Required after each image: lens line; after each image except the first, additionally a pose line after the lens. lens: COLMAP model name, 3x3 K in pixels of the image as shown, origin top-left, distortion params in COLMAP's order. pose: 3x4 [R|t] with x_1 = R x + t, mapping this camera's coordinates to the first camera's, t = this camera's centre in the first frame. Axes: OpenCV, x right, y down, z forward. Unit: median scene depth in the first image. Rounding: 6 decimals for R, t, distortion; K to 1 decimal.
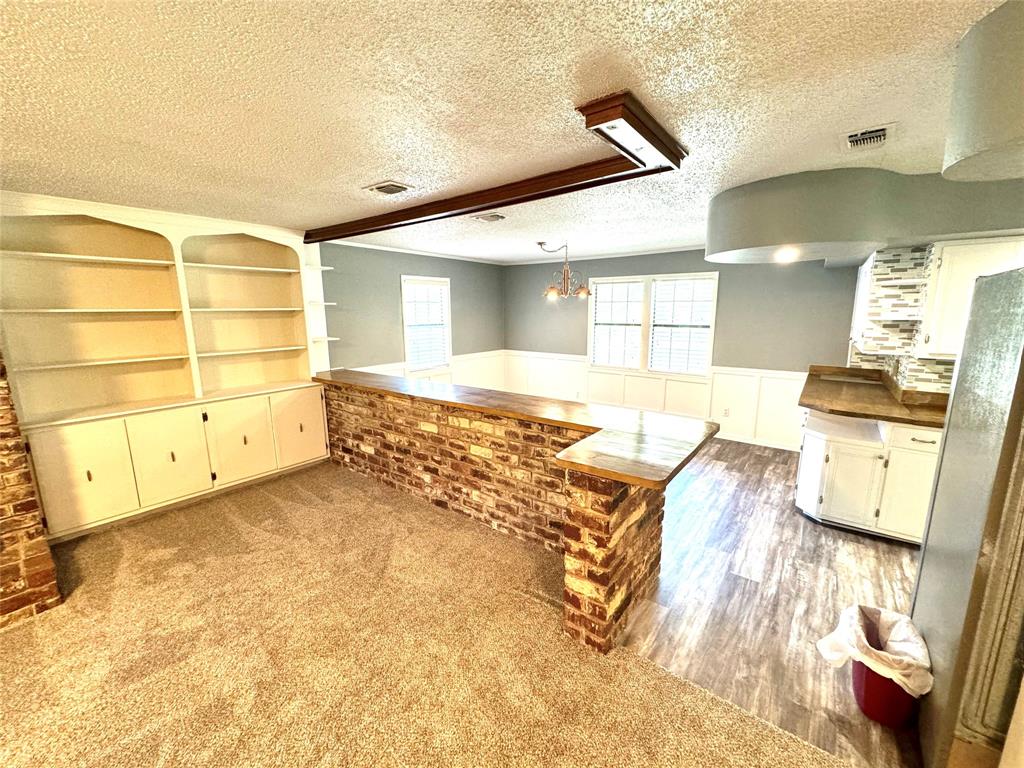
lens RADIAL K [[410.3, 0, 510.4], [0, 410.3, 383.6], [0, 0, 1]] dist [-0.006256, 0.000343]
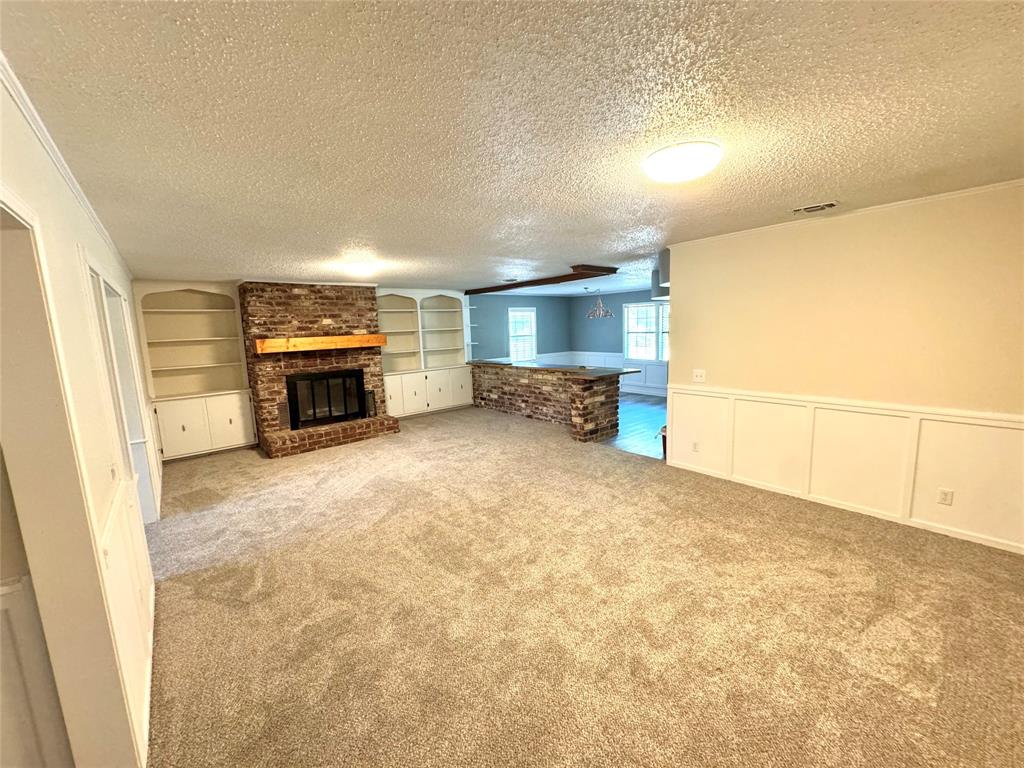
lens RADIAL K [[410.3, 0, 510.9], [0, 410.3, 384.1], [0, 0, 1]] dist [-0.006256, 0.000343]
pose [[0.976936, 0.001075, -0.213532, 0.196500], [-0.008520, 0.999387, -0.033949, 0.197987], [0.213365, 0.034985, 0.976346, -1.140567]]
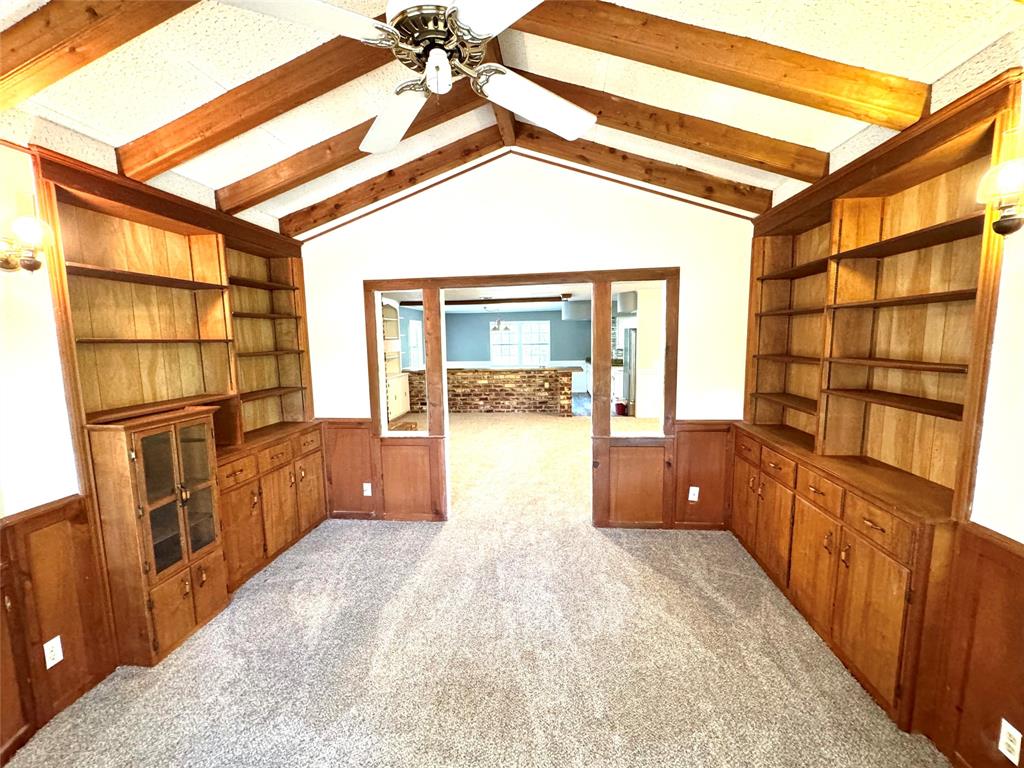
lens RADIAL K [[410.3, 0, 515.1], [0, 410.3, 385.3], [0, 0, 1]] dist [-0.006256, 0.000343]
pose [[0.844040, -0.070946, 0.531567, -1.407065], [0.108007, 0.993388, -0.038914, 0.250953], [-0.525291, 0.090258, 0.846122, -1.299336]]
